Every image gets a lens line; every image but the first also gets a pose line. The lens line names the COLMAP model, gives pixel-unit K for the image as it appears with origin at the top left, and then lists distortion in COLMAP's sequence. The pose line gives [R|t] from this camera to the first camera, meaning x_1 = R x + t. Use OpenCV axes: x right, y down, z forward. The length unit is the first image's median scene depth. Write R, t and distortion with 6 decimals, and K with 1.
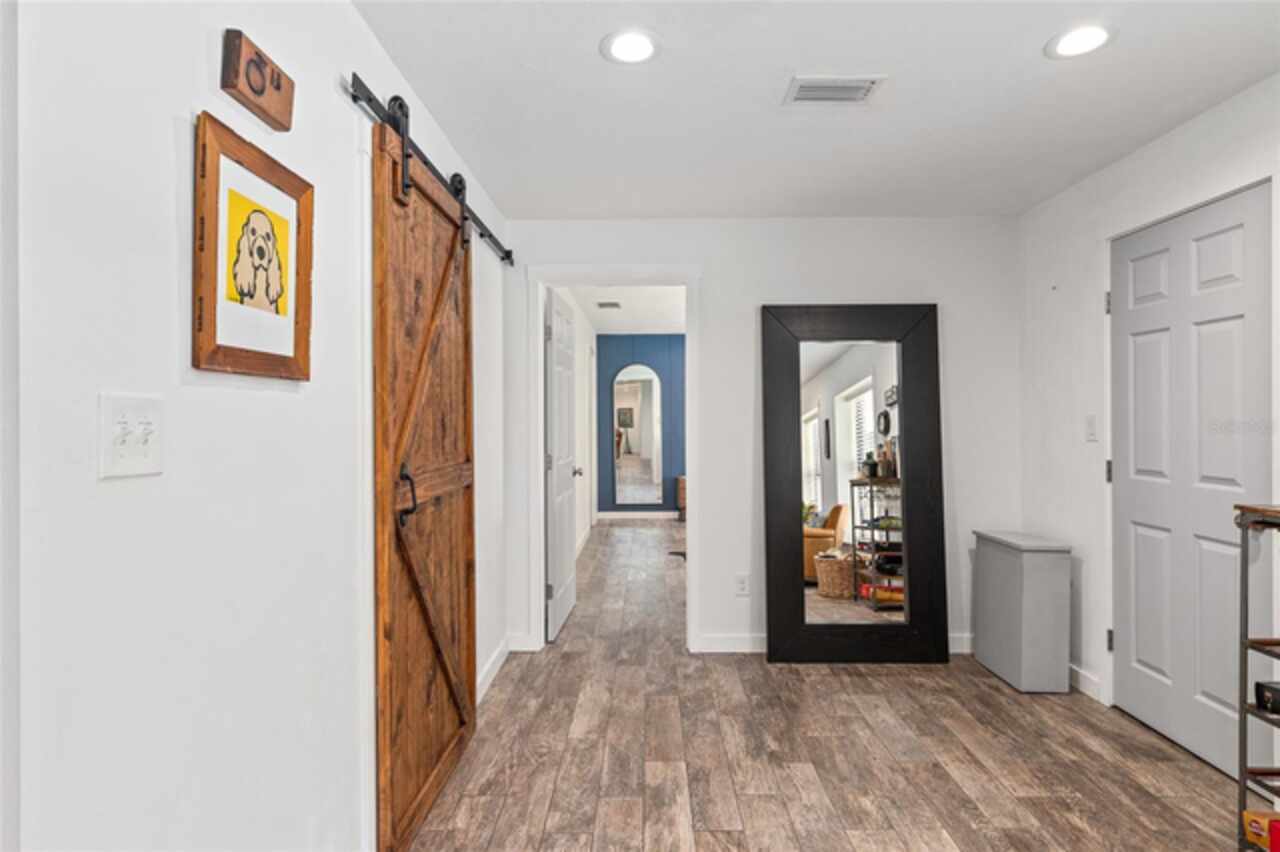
lens RADIAL K [[660.6, 0, 641.3], [0, 660.6, 421.2], [0, 0, 1]] dist [0.000612, 0.000091]
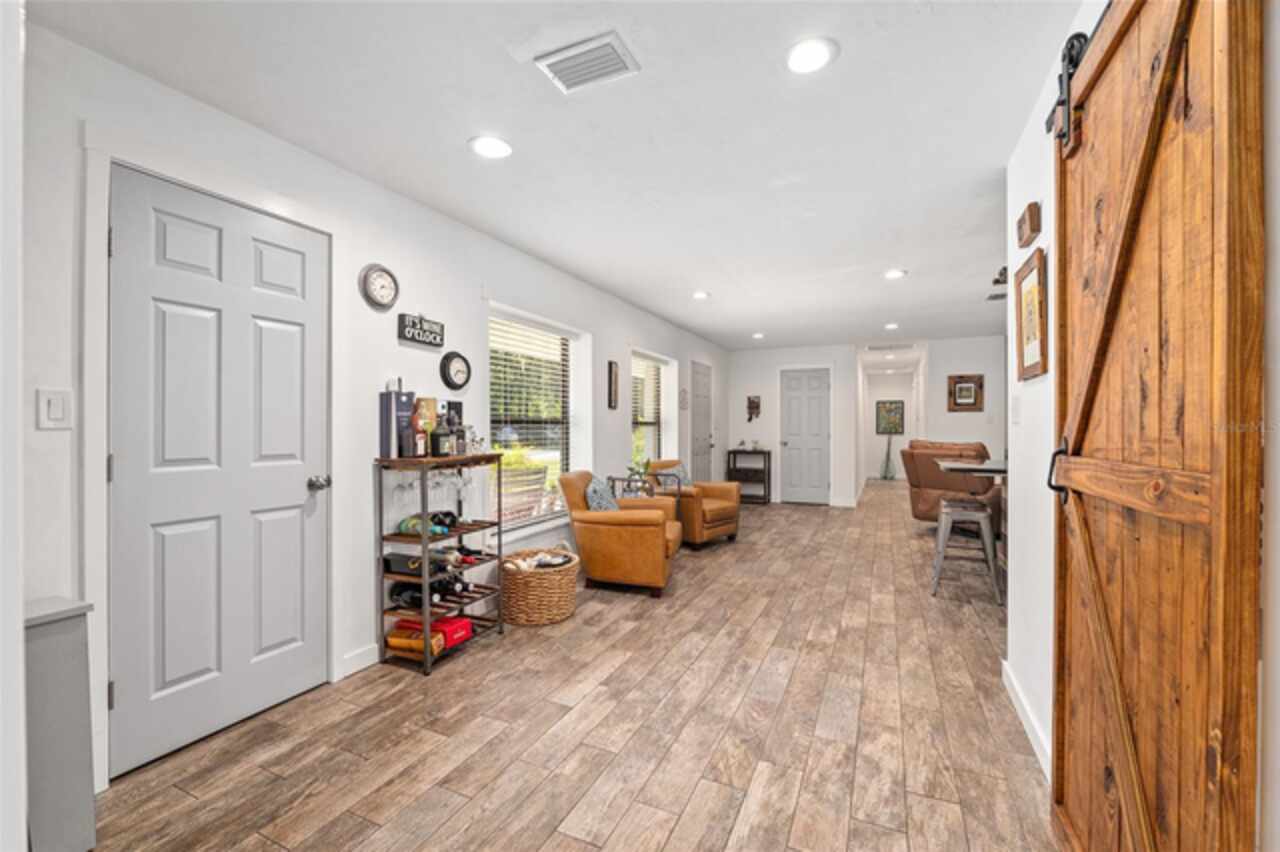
lens RADIAL K [[523.5, 0, 639.2], [0, 523.5, 430.1], [0, 0, 1]] dist [-0.002289, -0.000184]
pose [[-0.910248, 0.001243, 0.414061, -0.094378], [0.003355, 0.999985, 0.004374, 0.038779], [-0.414050, 0.005370, -0.910238, 1.578332]]
